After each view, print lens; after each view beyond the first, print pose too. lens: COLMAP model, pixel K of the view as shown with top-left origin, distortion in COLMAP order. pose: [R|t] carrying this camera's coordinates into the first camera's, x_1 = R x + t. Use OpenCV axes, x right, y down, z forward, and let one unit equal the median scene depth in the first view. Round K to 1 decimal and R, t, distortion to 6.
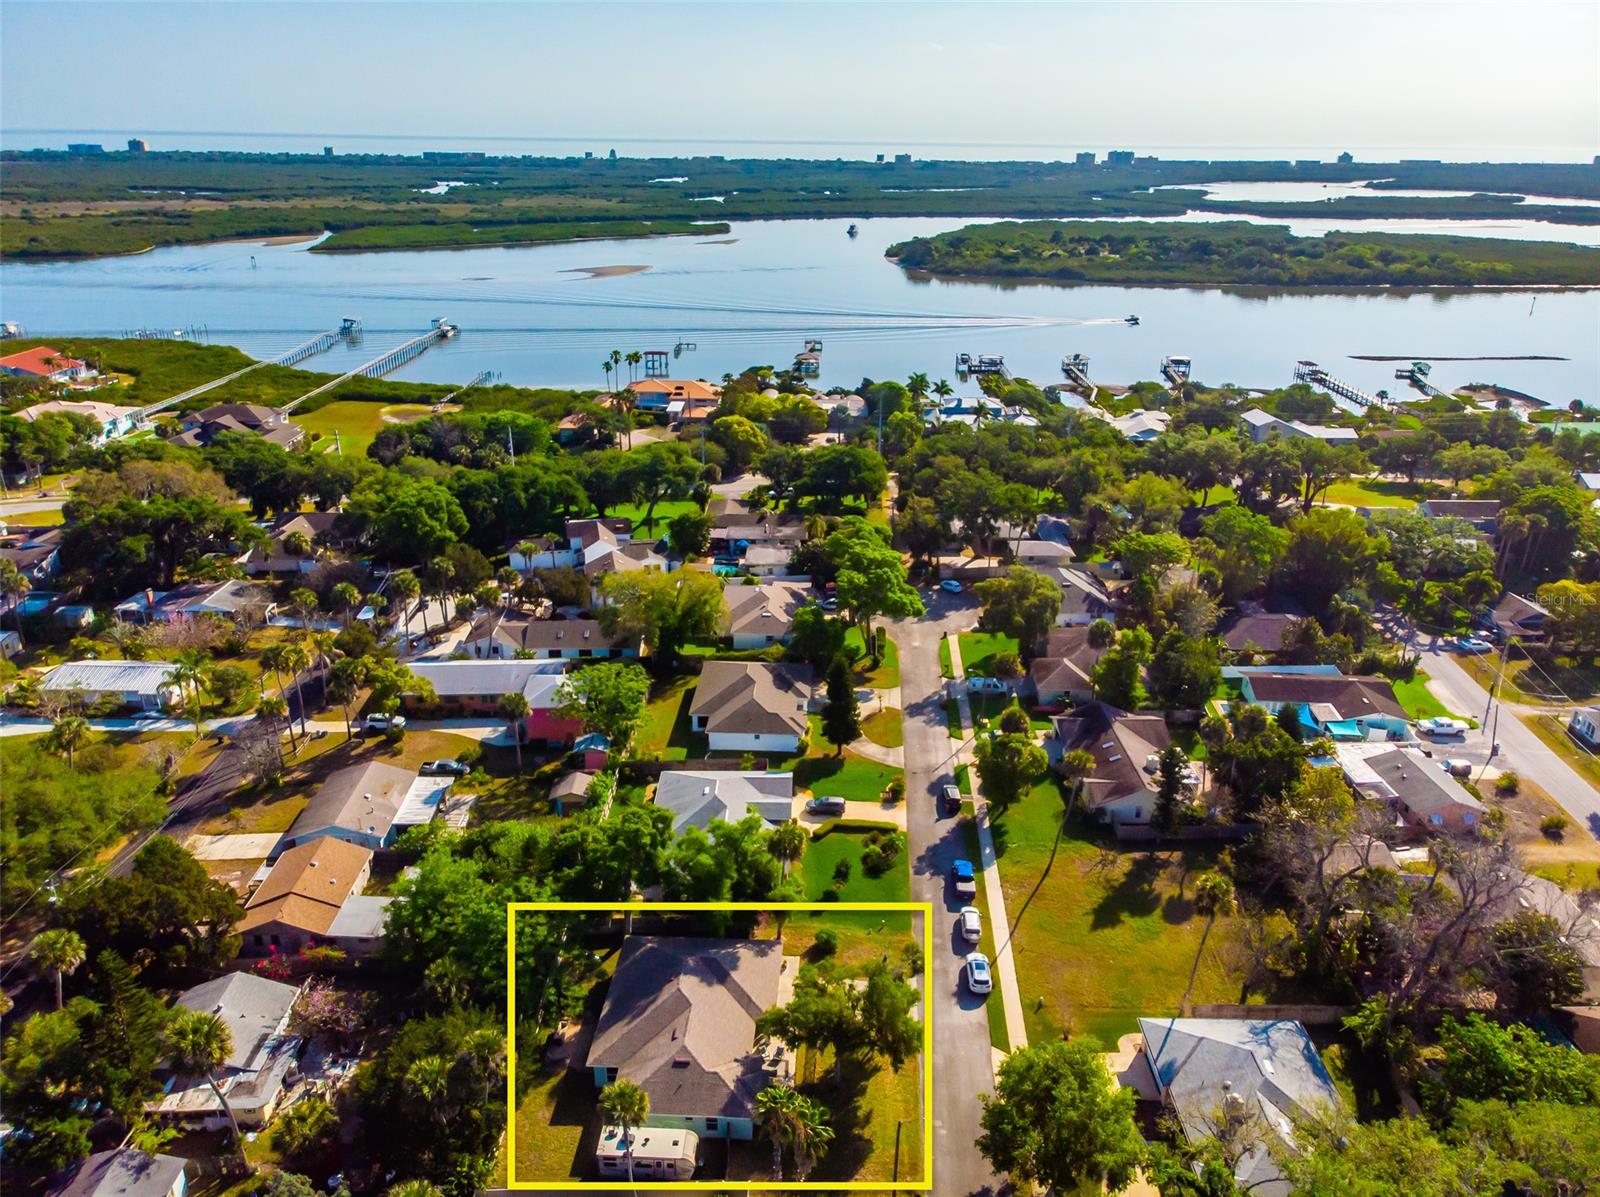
lens RADIAL K [[1178.5, 0, 808.5], [0, 1178.5, 596.4], [0, 0, 1]] dist [0.002067, 0.024002]
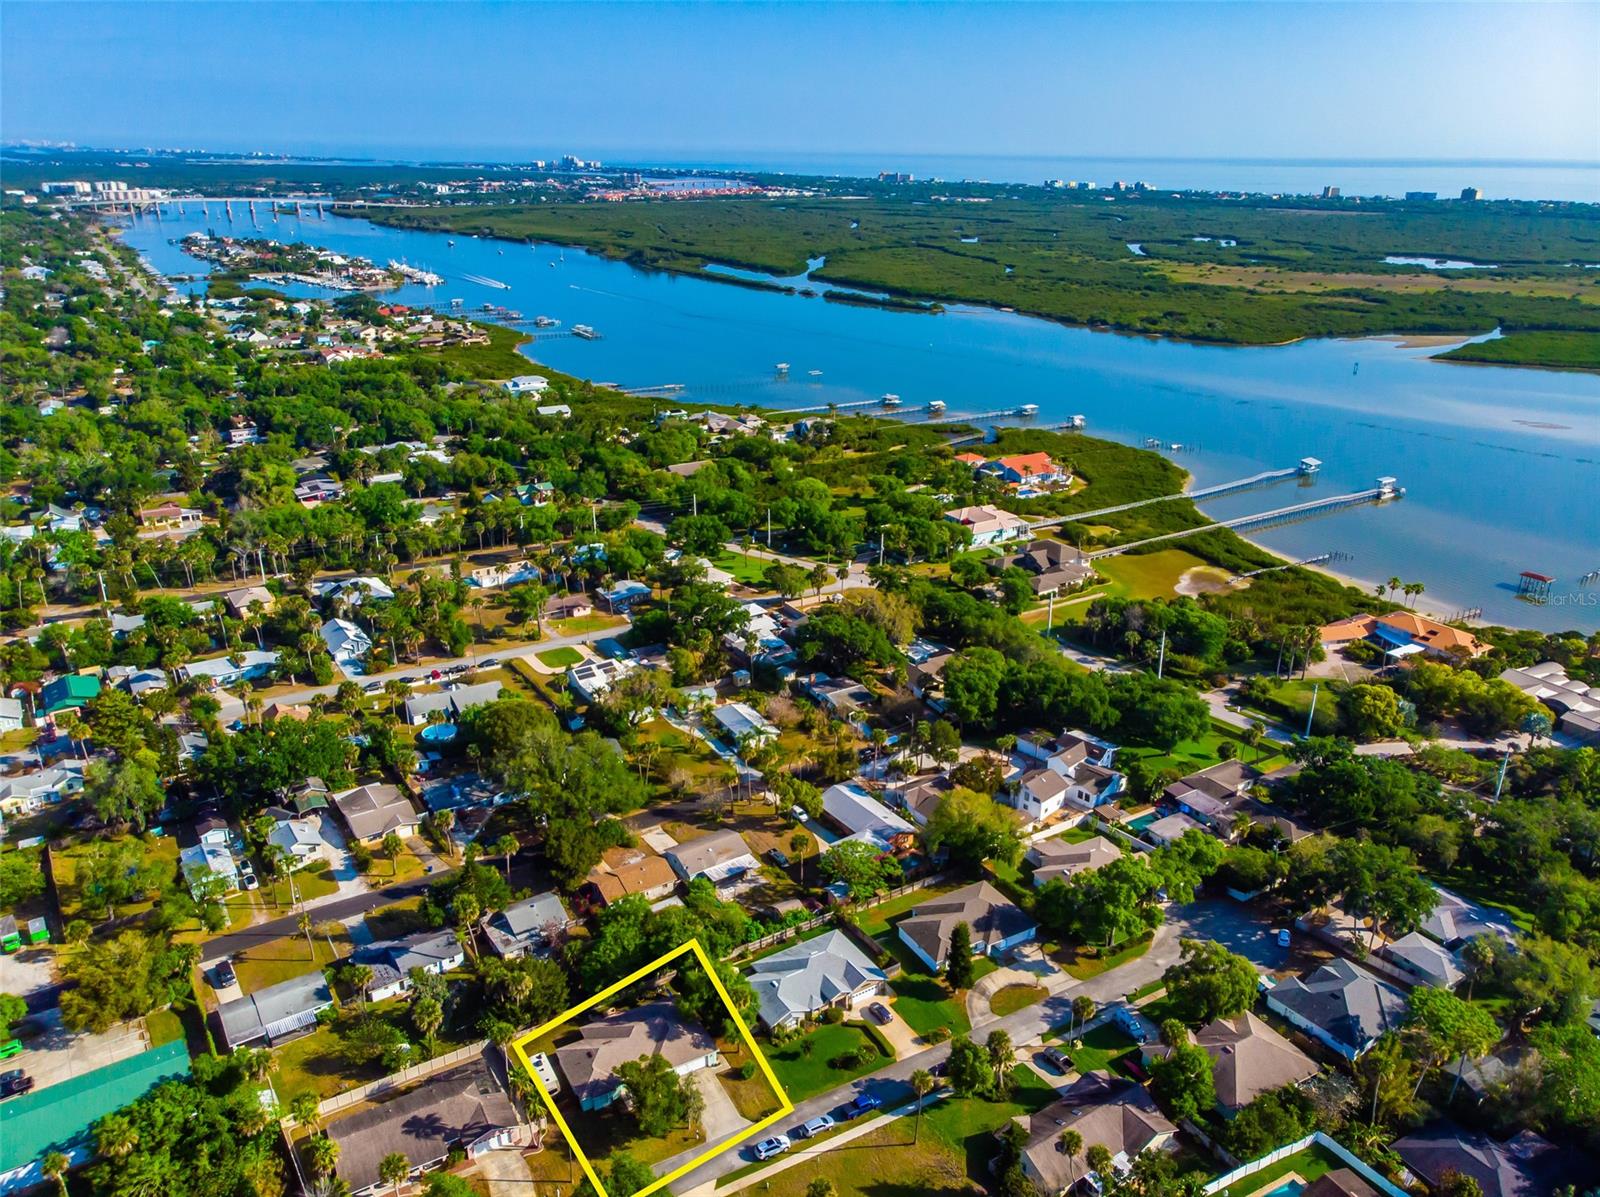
lens RADIAL K [[1178.5, 0, 810.1], [0, 1178.5, 598.7], [0, 0, 1]] dist [0.002067, 0.024002]
pose [[0.536496, 0.295797, -0.790365, 0.296221], [-0.310063, 0.940145, 0.141384, -0.143655], [0.784878, 0.169211, 0.596099, 0.012089]]
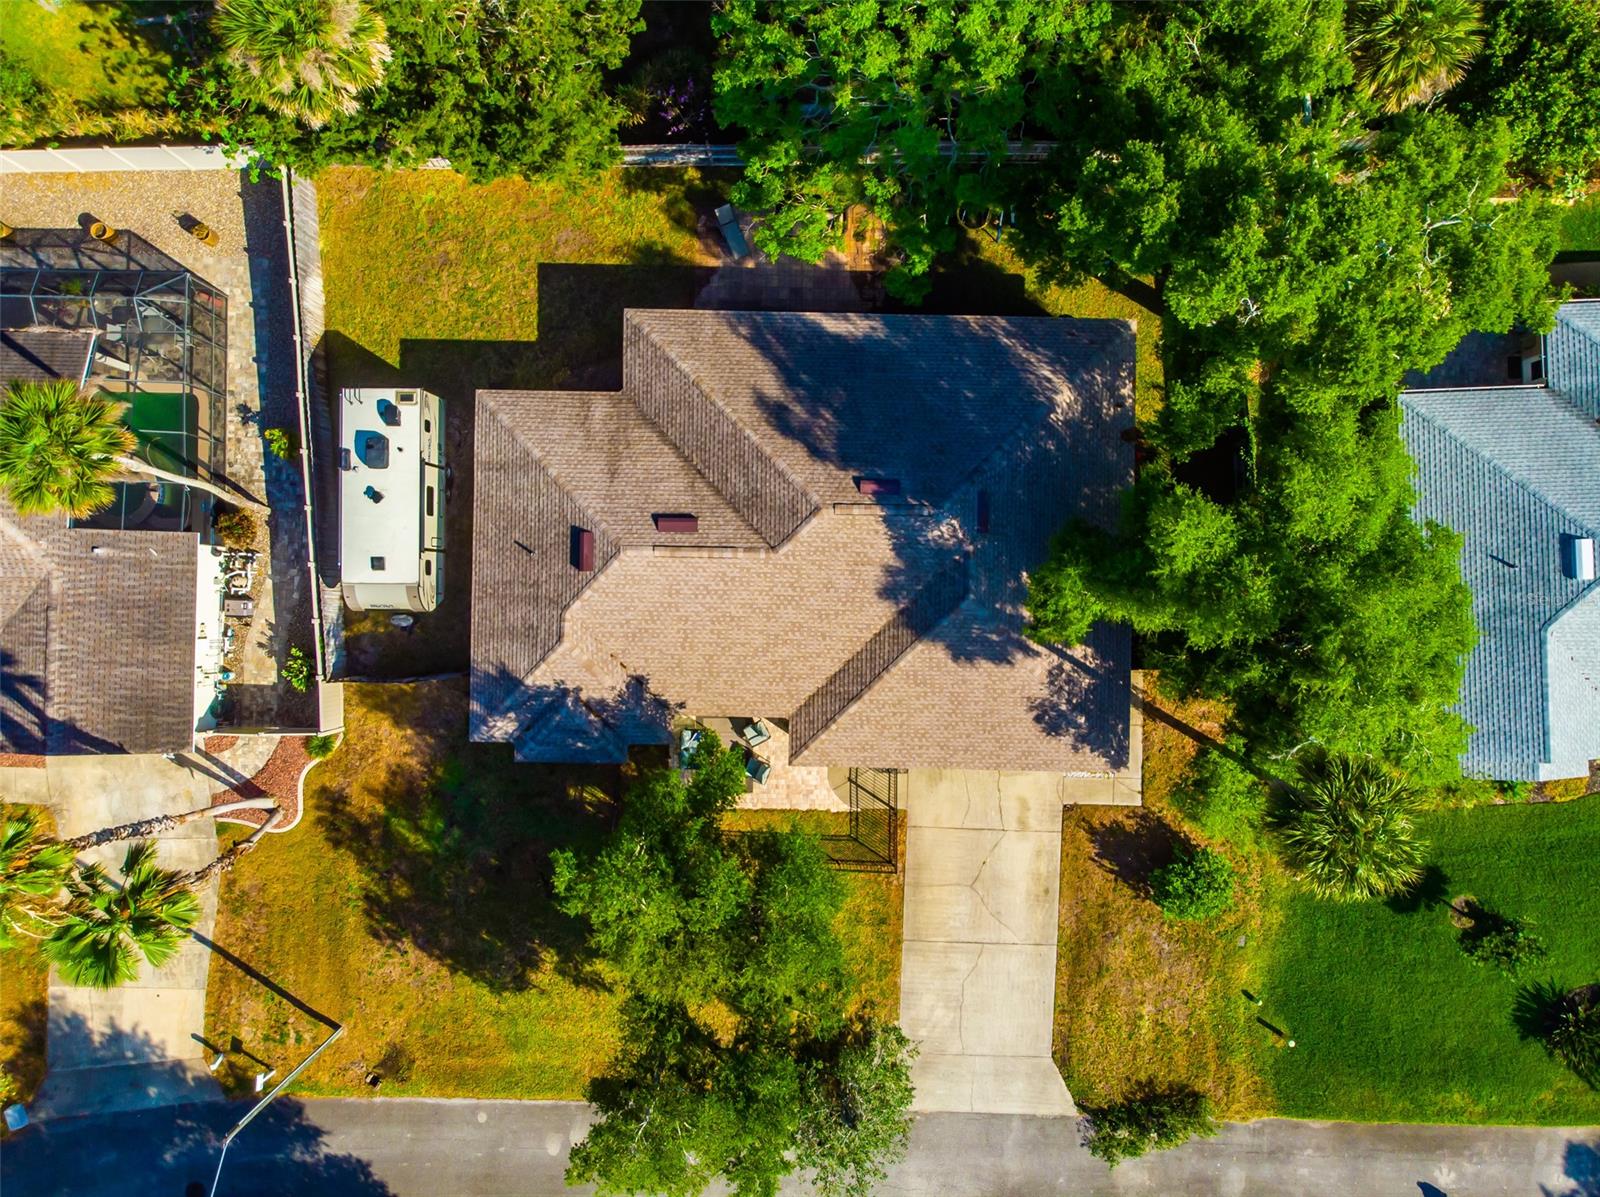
lens RADIAL K [[1178.5, 0, 799.9], [0, 1178.5, 601.2], [0, 0, 1]] dist [0.002067, 0.024002]
pose [[0.028202, 0.998152, -0.053831, -0.015034], [-0.370723, 0.060456, 0.926774, 0.001471], [0.928315, -0.006180, 0.371743, 0.207274]]
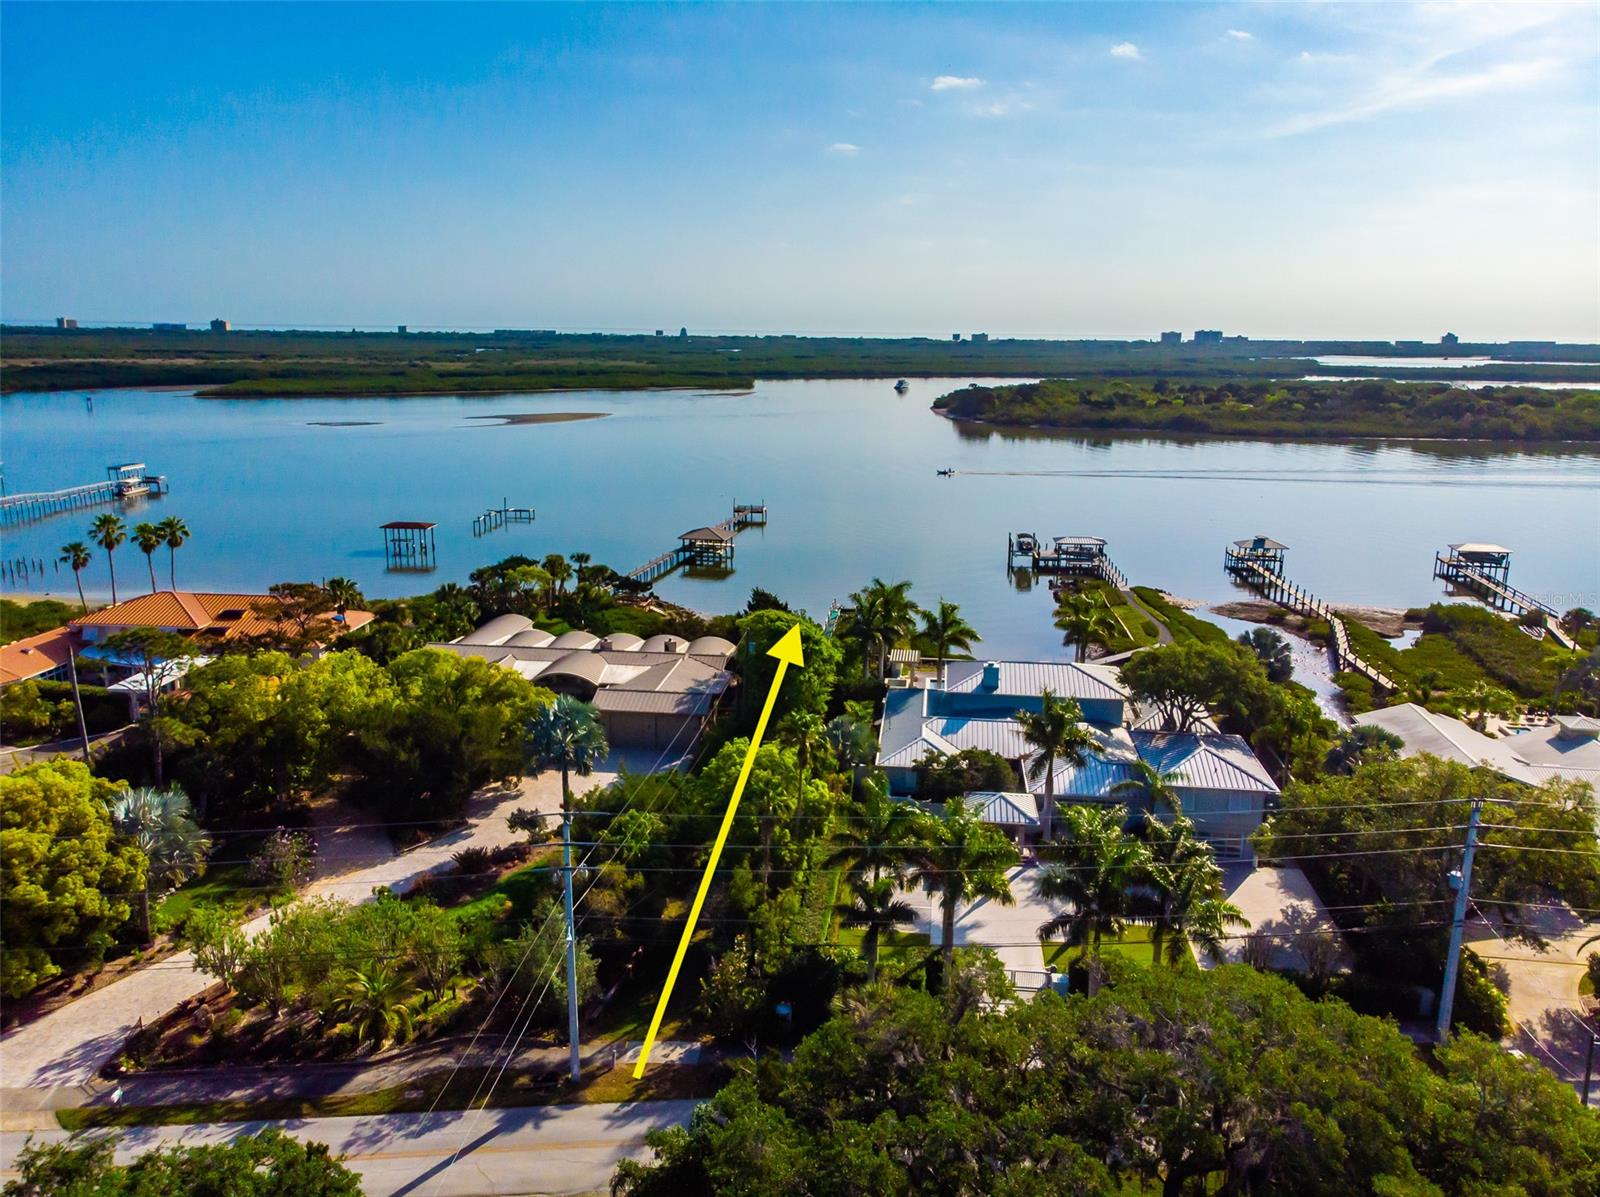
lens RADIAL K [[1178.5, 0, 801.1], [0, 1178.5, 600.7], [0, 0, 1]] dist [0.002067, 0.024002]
pose [[0.997110, 0.016270, -0.074210, 0.076125], [-0.026831, 0.989268, -0.143625, -0.105165], [0.071077, 0.145201, 0.986846, 0.511770]]
